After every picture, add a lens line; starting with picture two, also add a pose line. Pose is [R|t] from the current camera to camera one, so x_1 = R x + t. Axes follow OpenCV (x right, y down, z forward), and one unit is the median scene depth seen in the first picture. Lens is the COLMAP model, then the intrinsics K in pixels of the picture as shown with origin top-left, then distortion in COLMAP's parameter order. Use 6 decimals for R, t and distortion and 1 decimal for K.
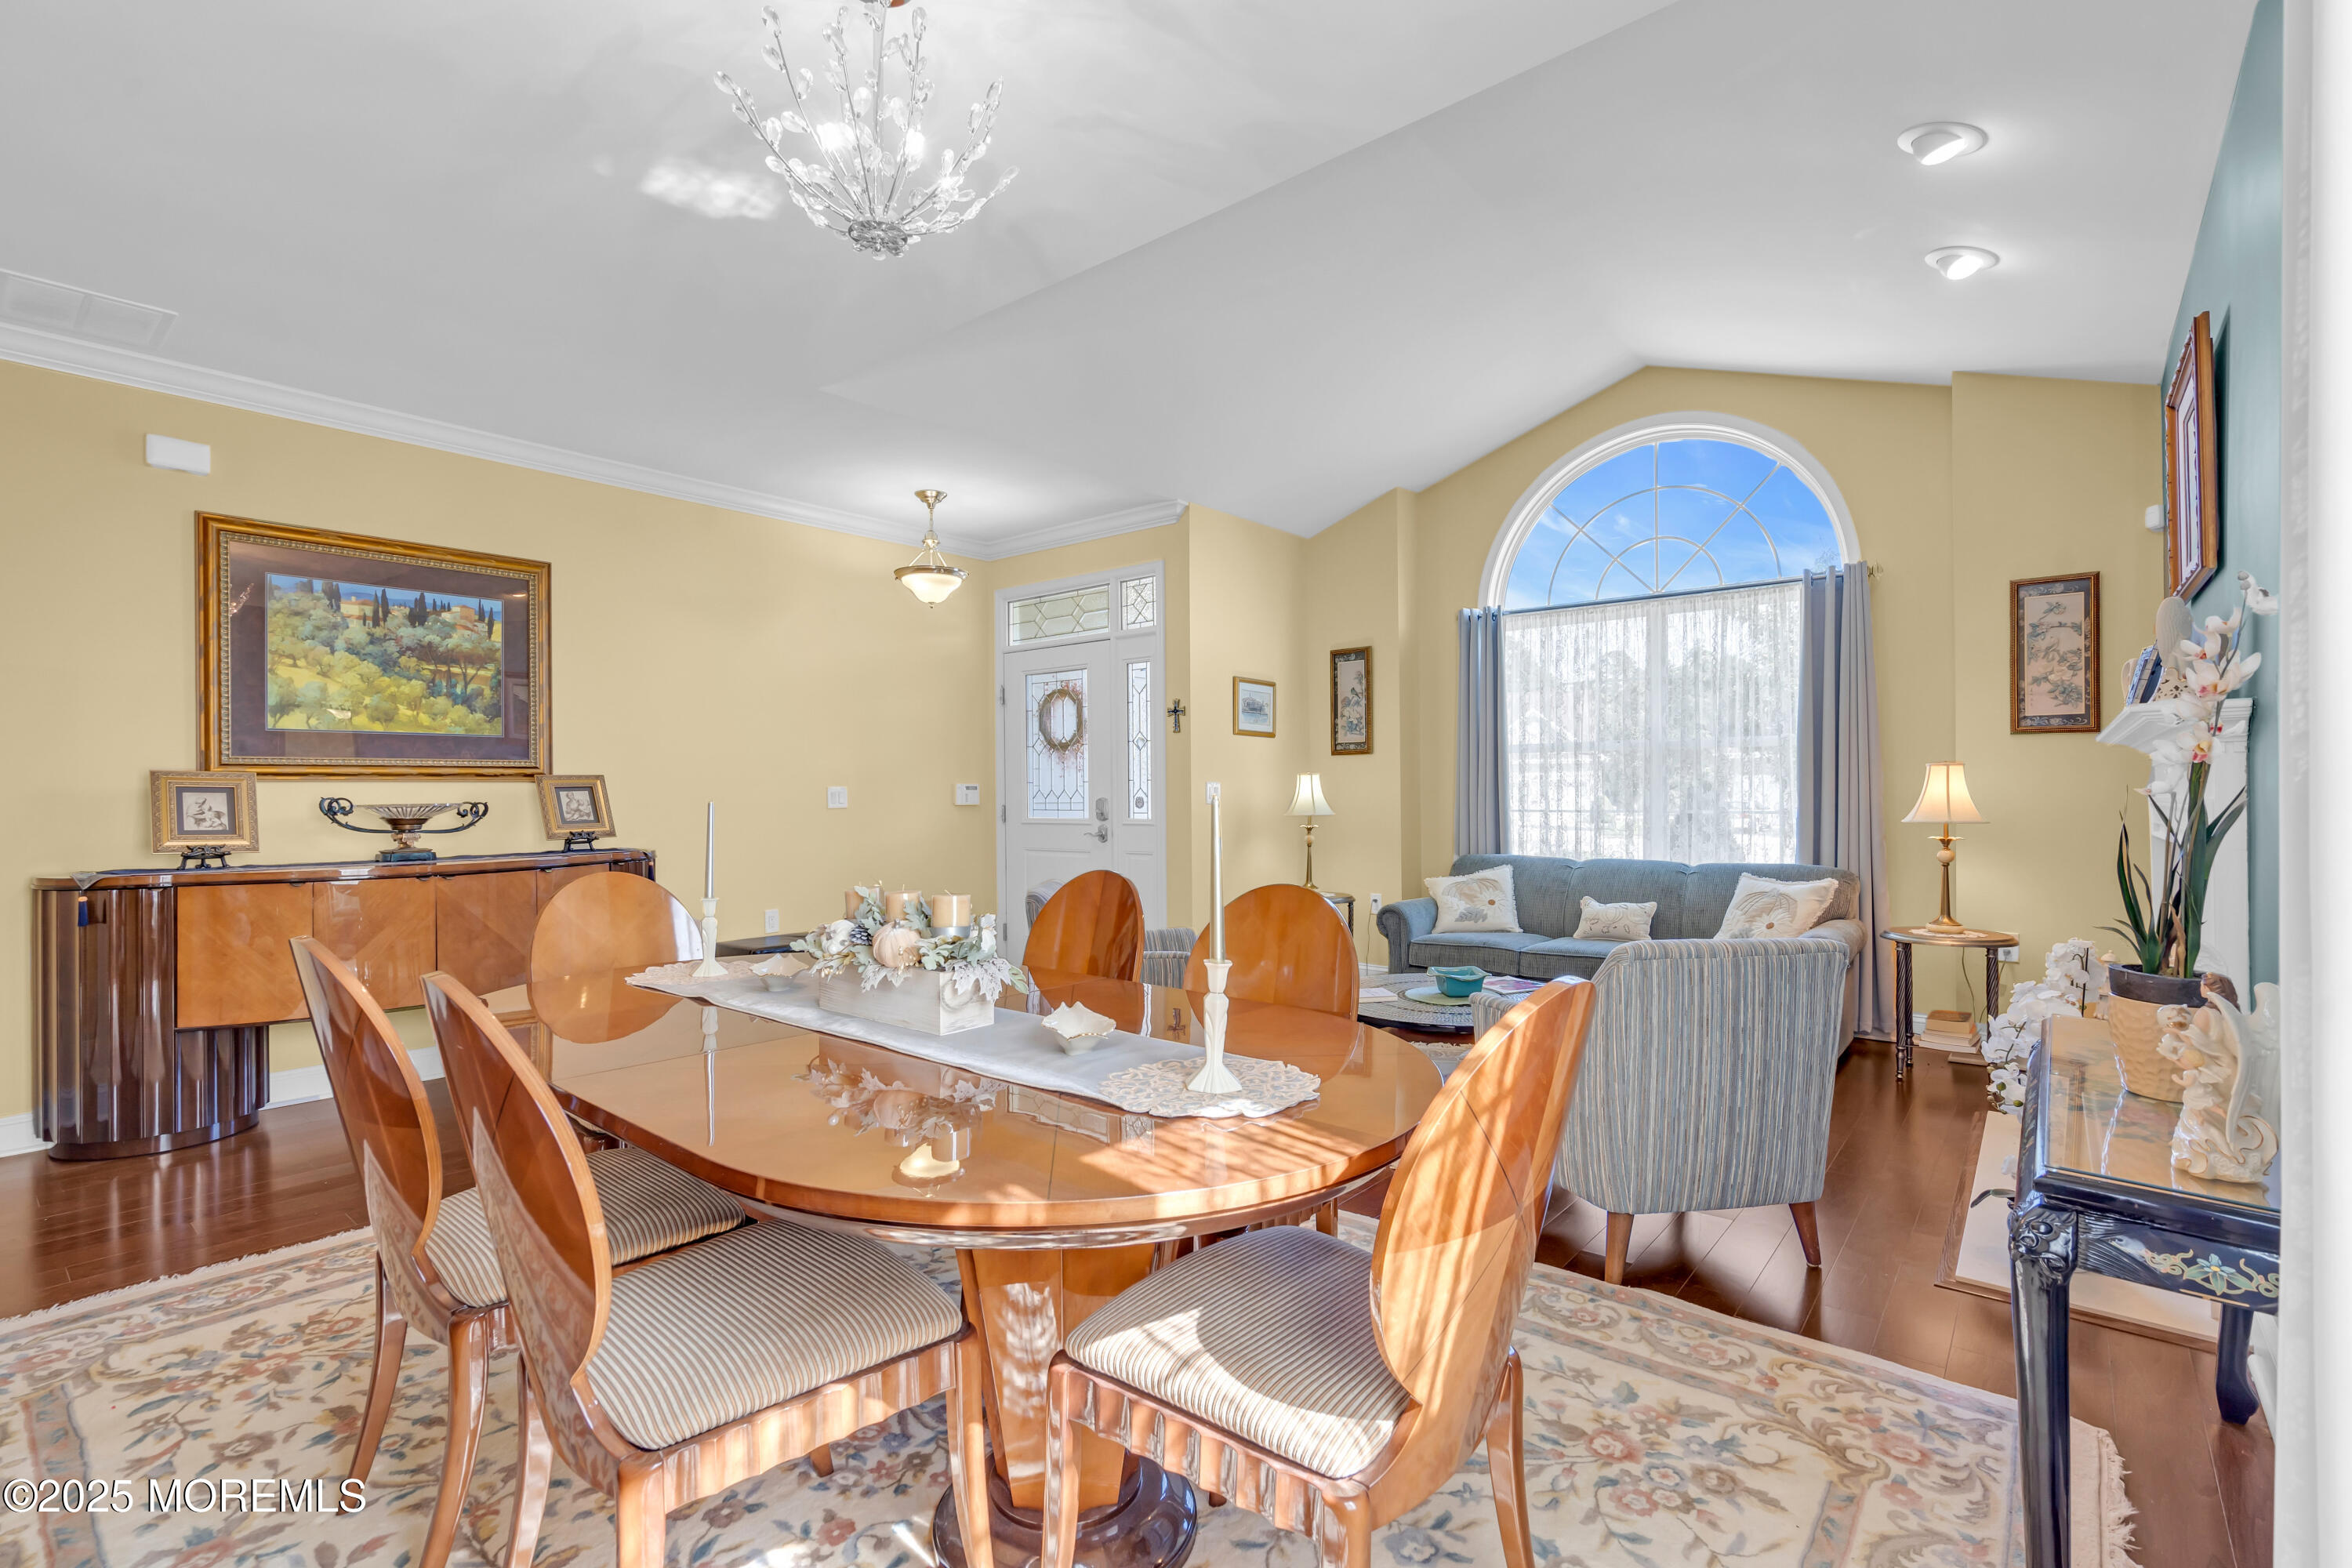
lens RADIAL K [[1066.5, 0, 1179.7], [0, 1066.5, 793.9], [0, 0, 1]] dist [-0.004702, 0.000788]
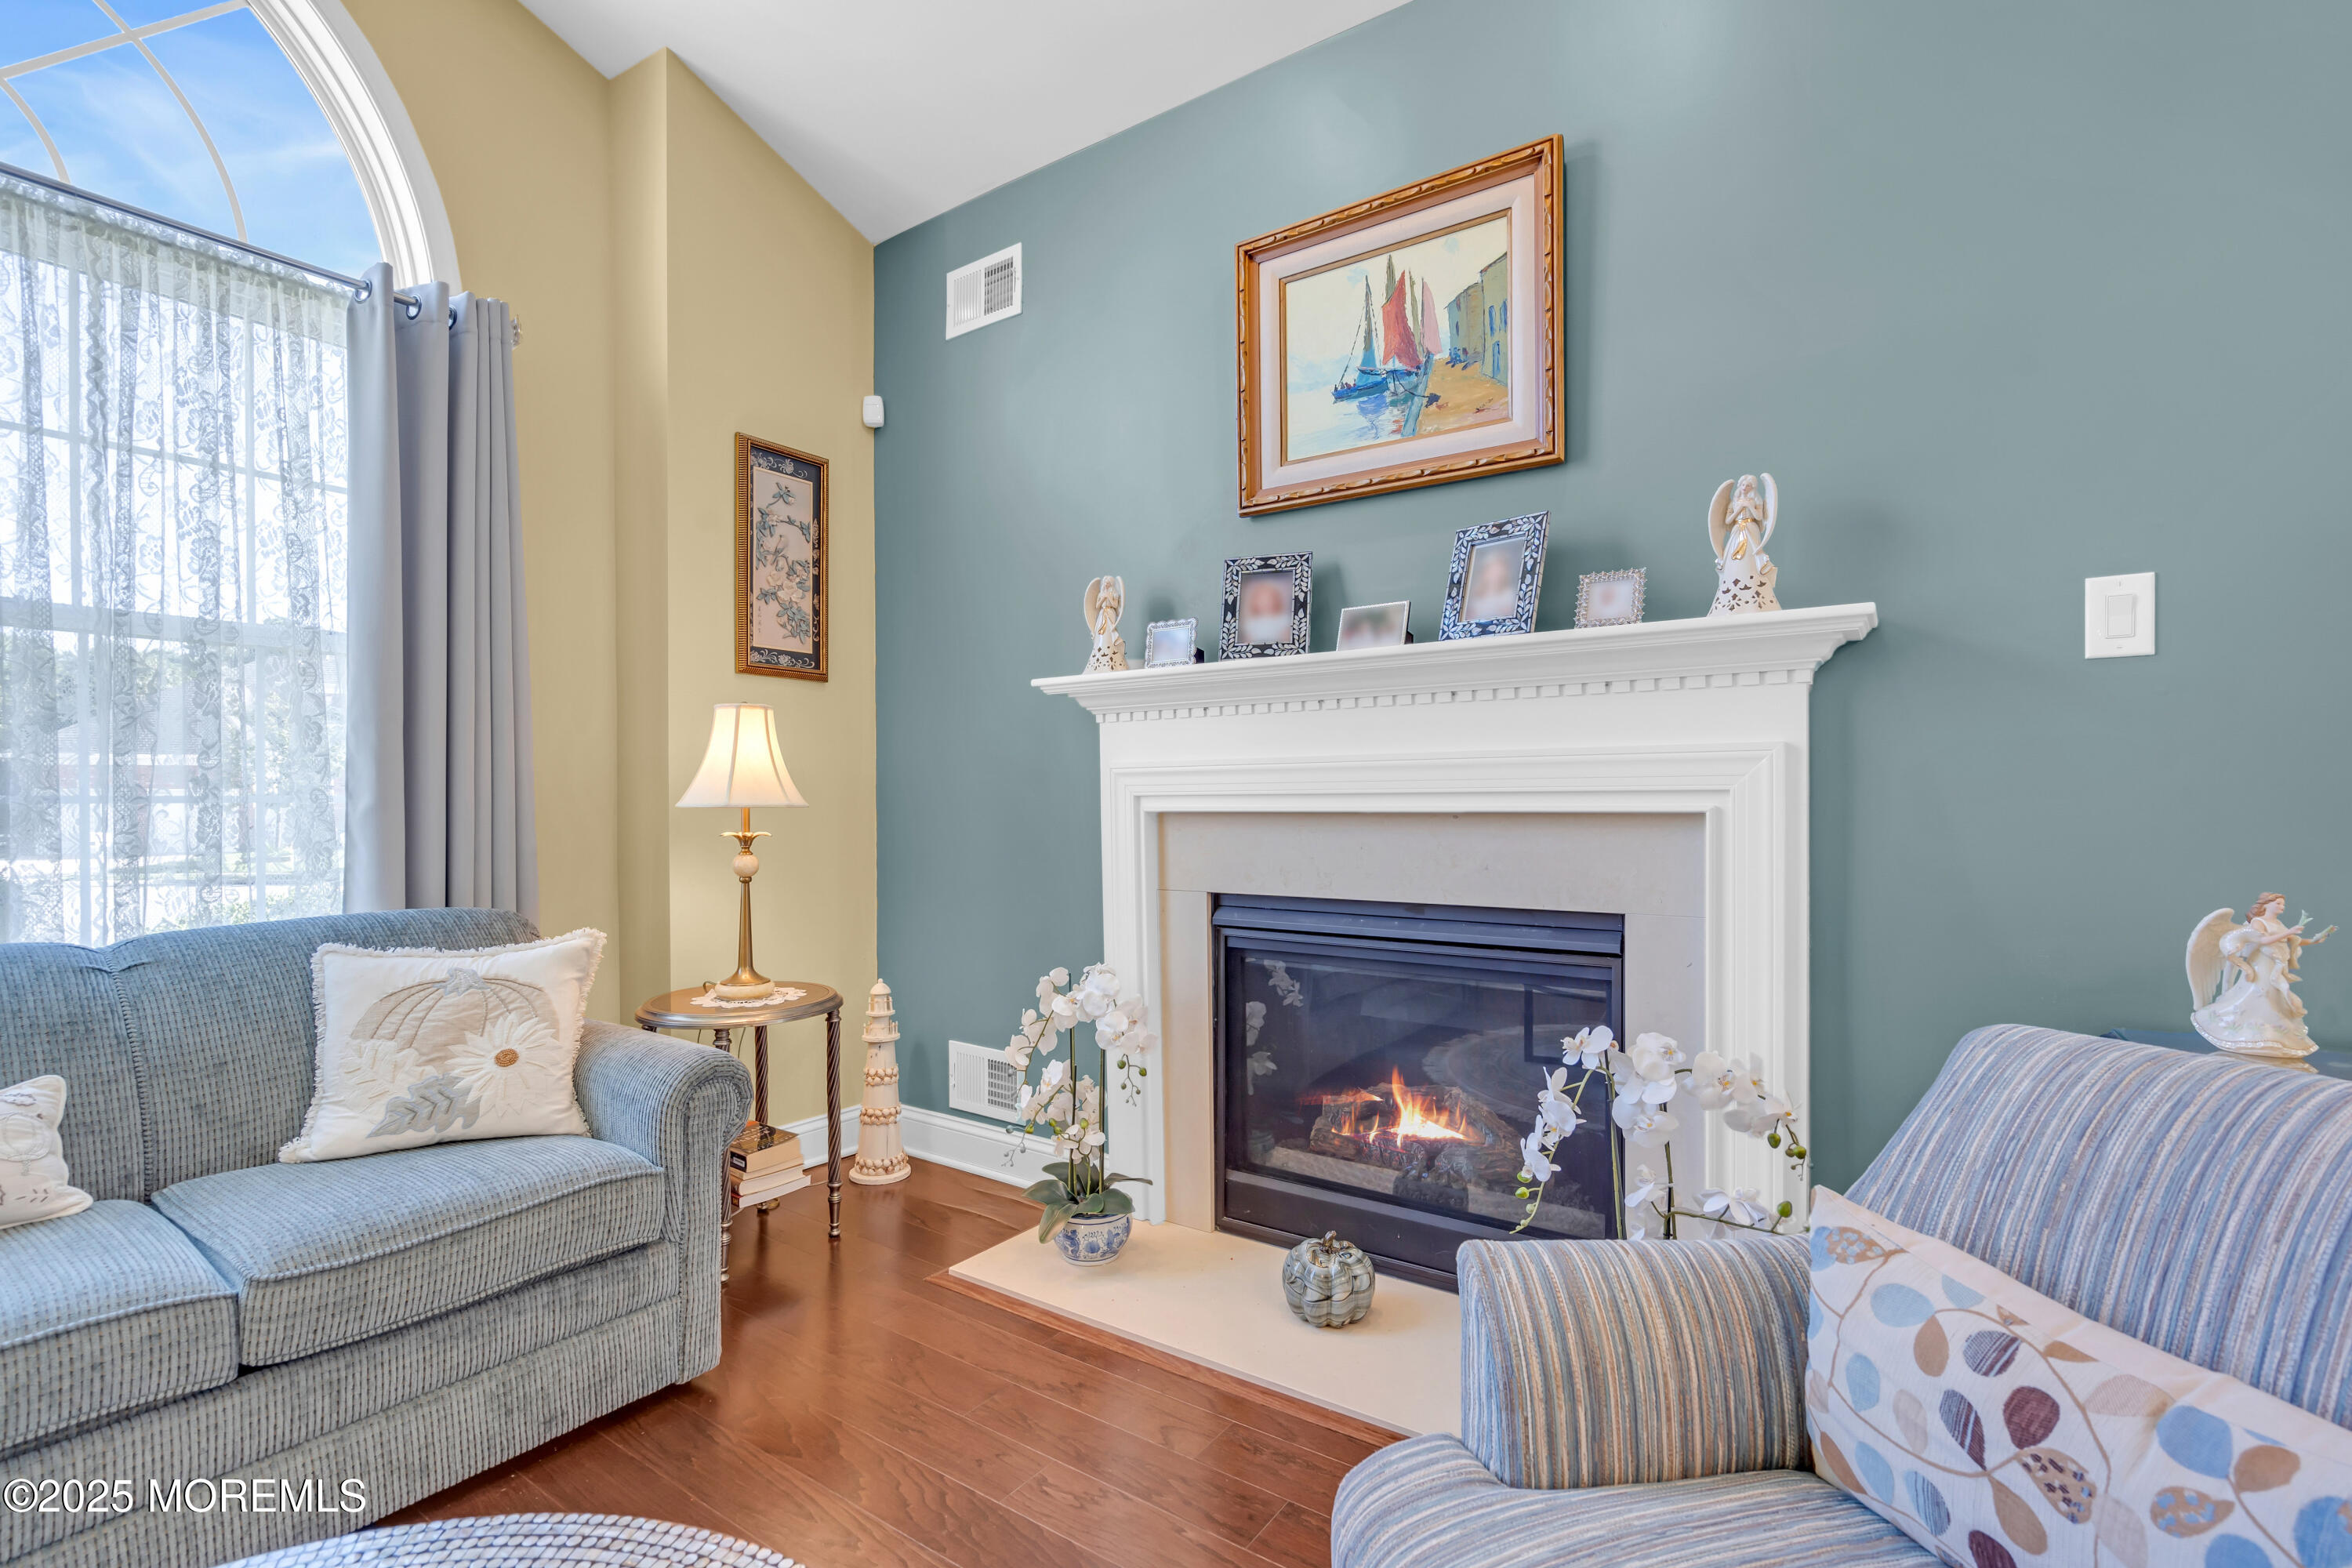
lens RADIAL K [[1063.8, 0, 1183.2], [0, 1063.8, 804.7], [0, 0, 1]] dist [-0.005208, 0.000489]
pose [[-0.086536, -0.000522, 0.996249, 0.102227], [0.005207, 0.999986, 0.000976, 0.022258], [-0.996235, 0.005272, -0.086532, 0.693143]]
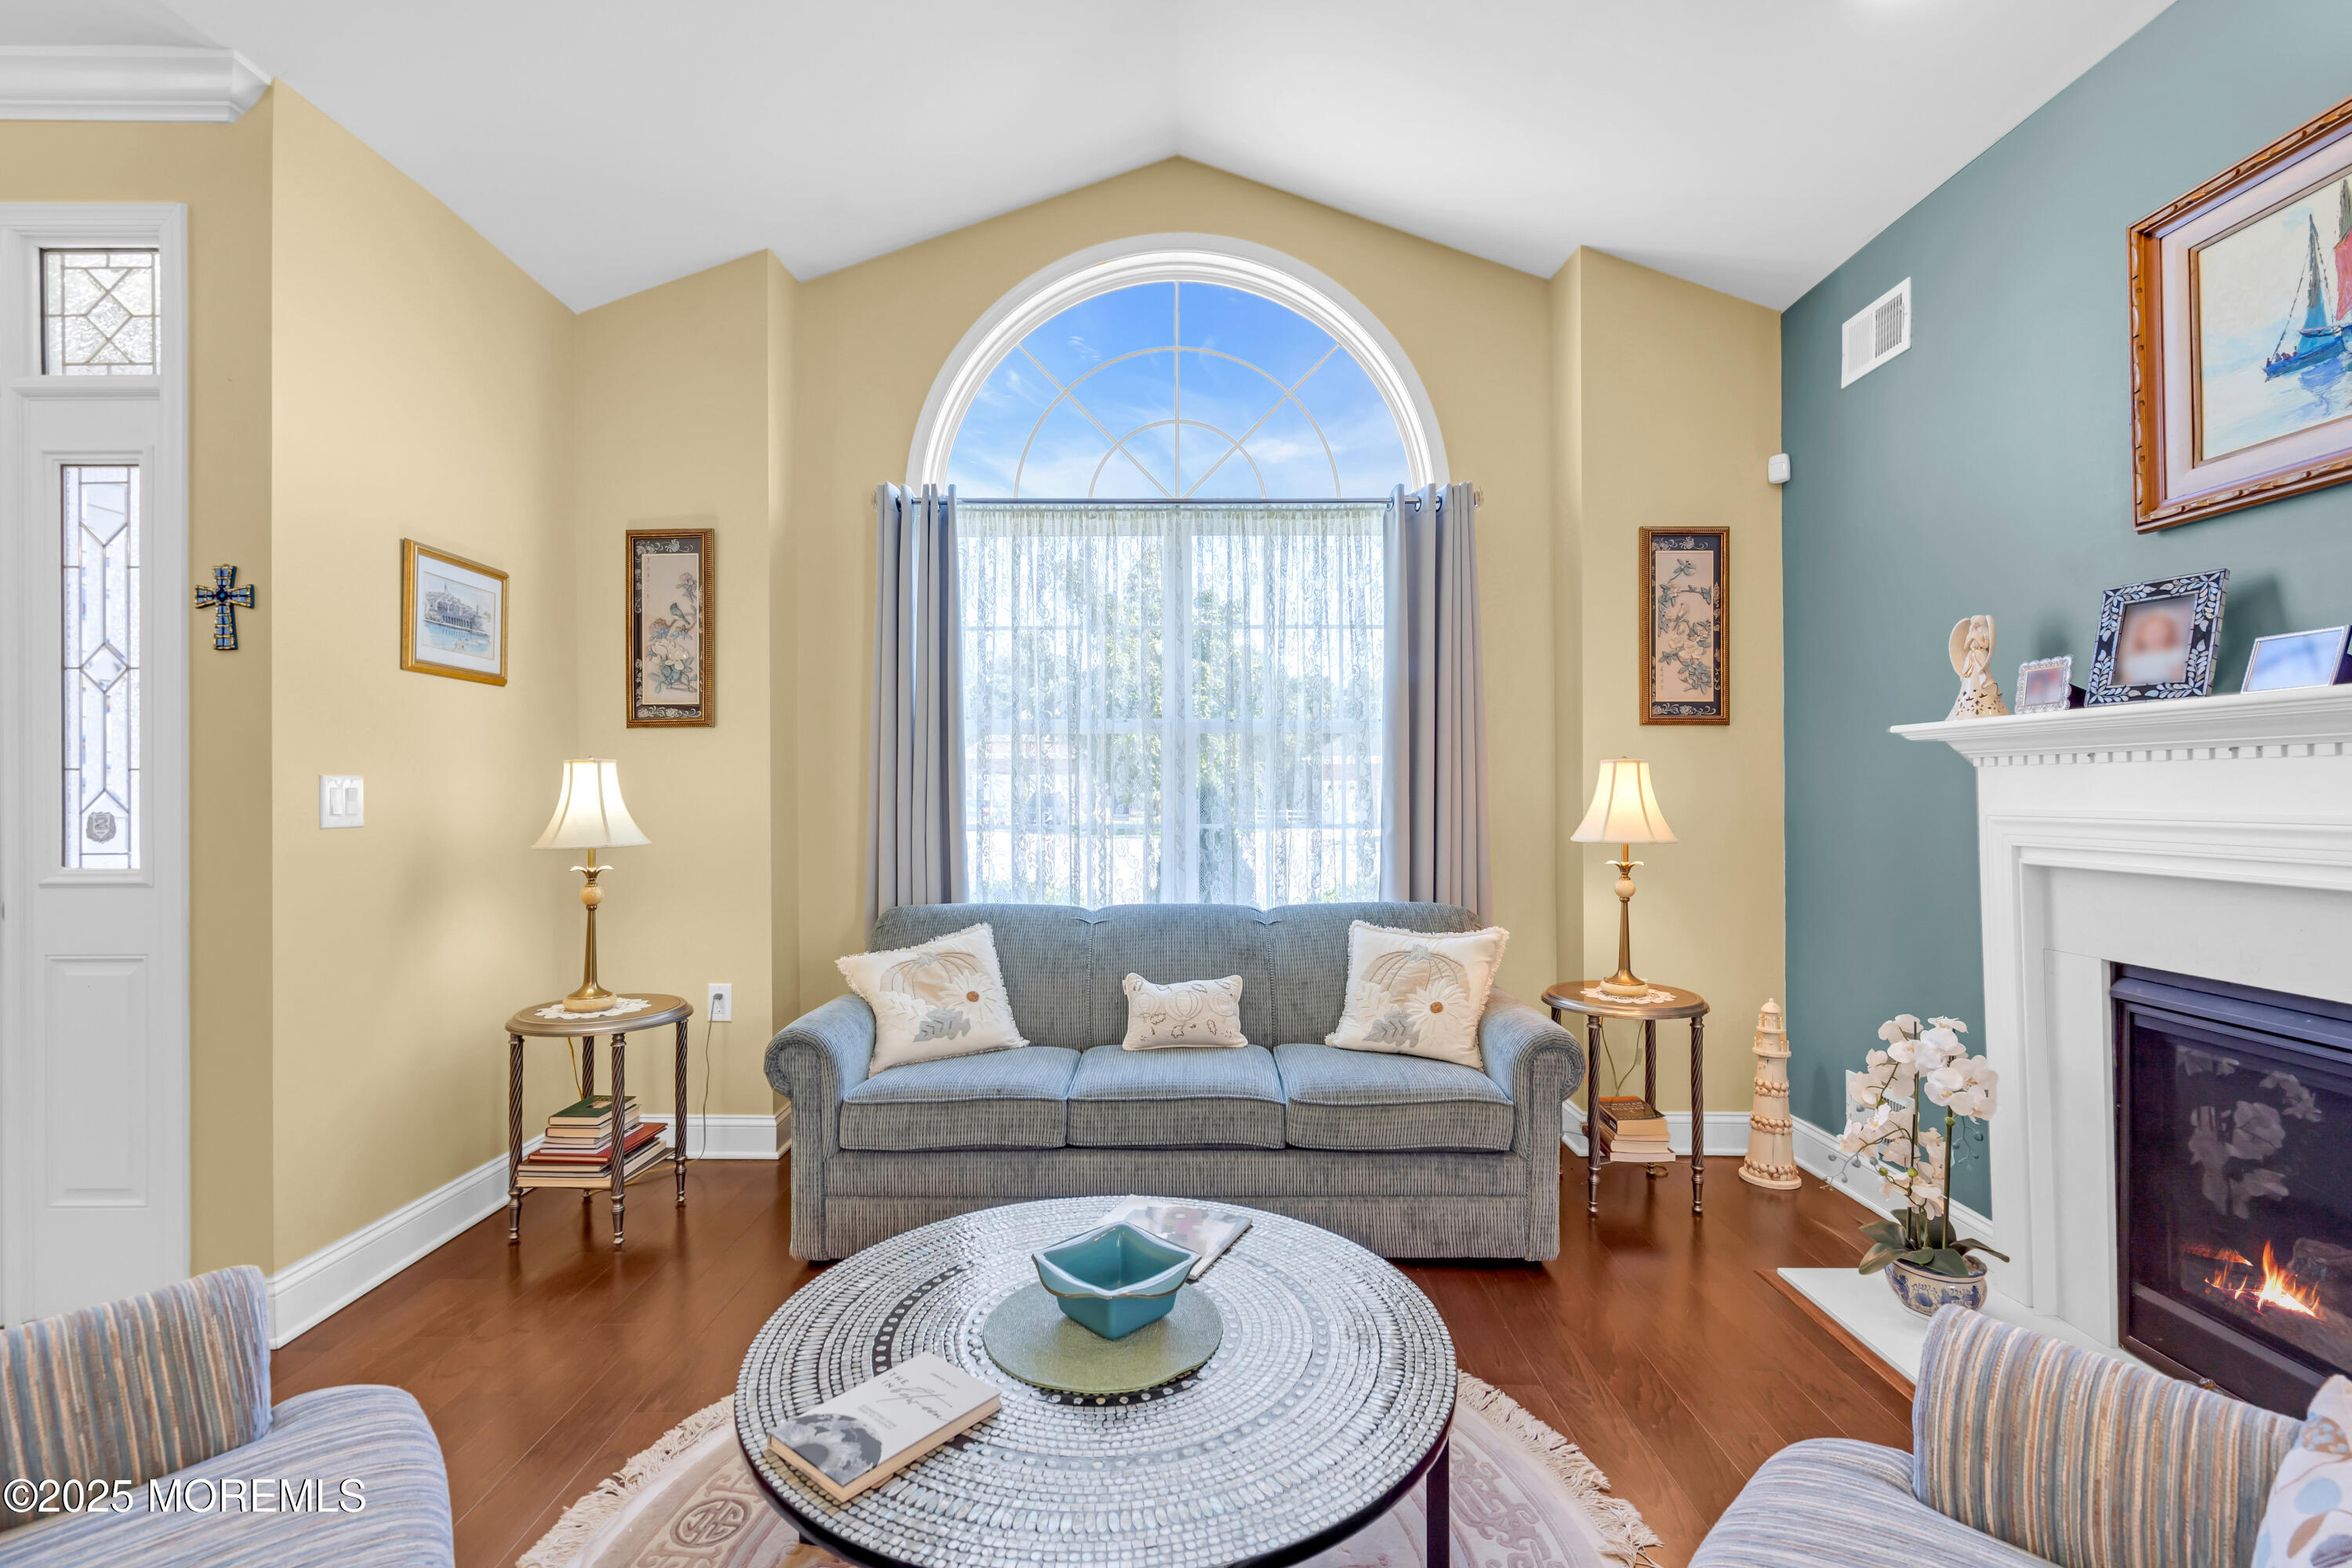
lens RADIAL K [[1064.3, 0, 1178.8], [0, 1064.3, 783.6], [0, 0, 1]] dist [-0.005474, 0.000817]
pose [[0.768596, 0.005387, 0.639712, 0.020318], [-0.000390, 0.999968, -0.007951, -0.005803], [-0.639734, 0.005862, 0.768574, 0.544723]]
